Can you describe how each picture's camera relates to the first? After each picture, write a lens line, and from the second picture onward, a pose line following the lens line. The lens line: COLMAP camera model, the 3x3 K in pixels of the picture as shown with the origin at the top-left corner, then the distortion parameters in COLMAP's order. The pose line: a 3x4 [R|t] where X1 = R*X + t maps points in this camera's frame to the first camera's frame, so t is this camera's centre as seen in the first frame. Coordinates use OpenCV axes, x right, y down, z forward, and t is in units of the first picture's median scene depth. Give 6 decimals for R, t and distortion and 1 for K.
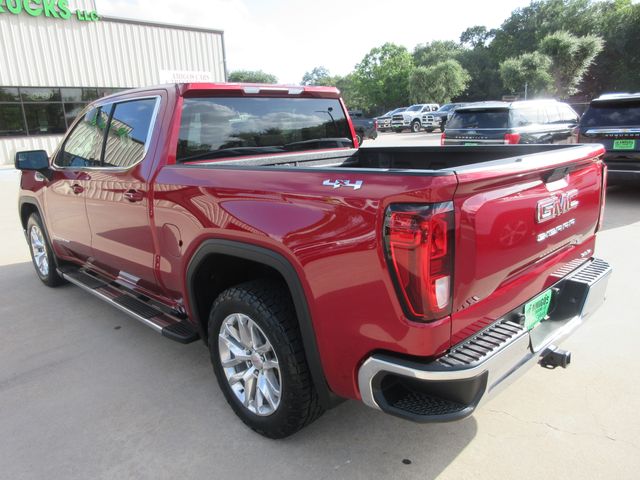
lens RADIAL K [[467.0, 0, 320.0], [0, 467.0, 240.0], [0, 0, 1]] dist [0.001085, 0.001708]
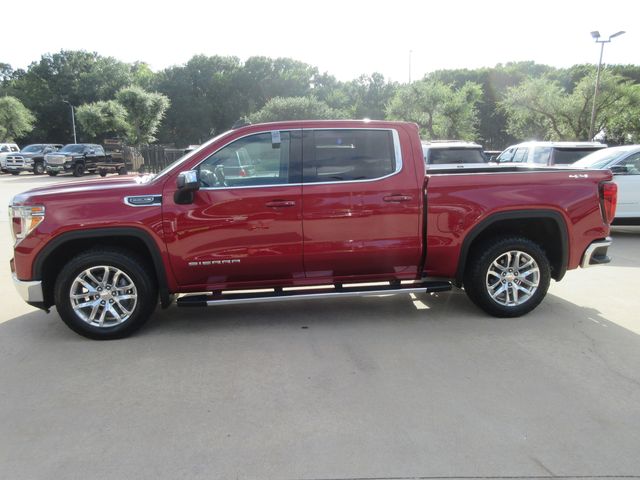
lens RADIAL K [[467.0, 0, 320.0], [0, 467.0, 240.0], [0, 0, 1]] dist [0.001085, 0.001708]
pose [[0.588148, -0.111812, 0.800987, -0.162586], [0.187703, 0.982226, -0.000715, -0.001500], [-0.786670, 0.150768, 0.598682, 0.040438]]
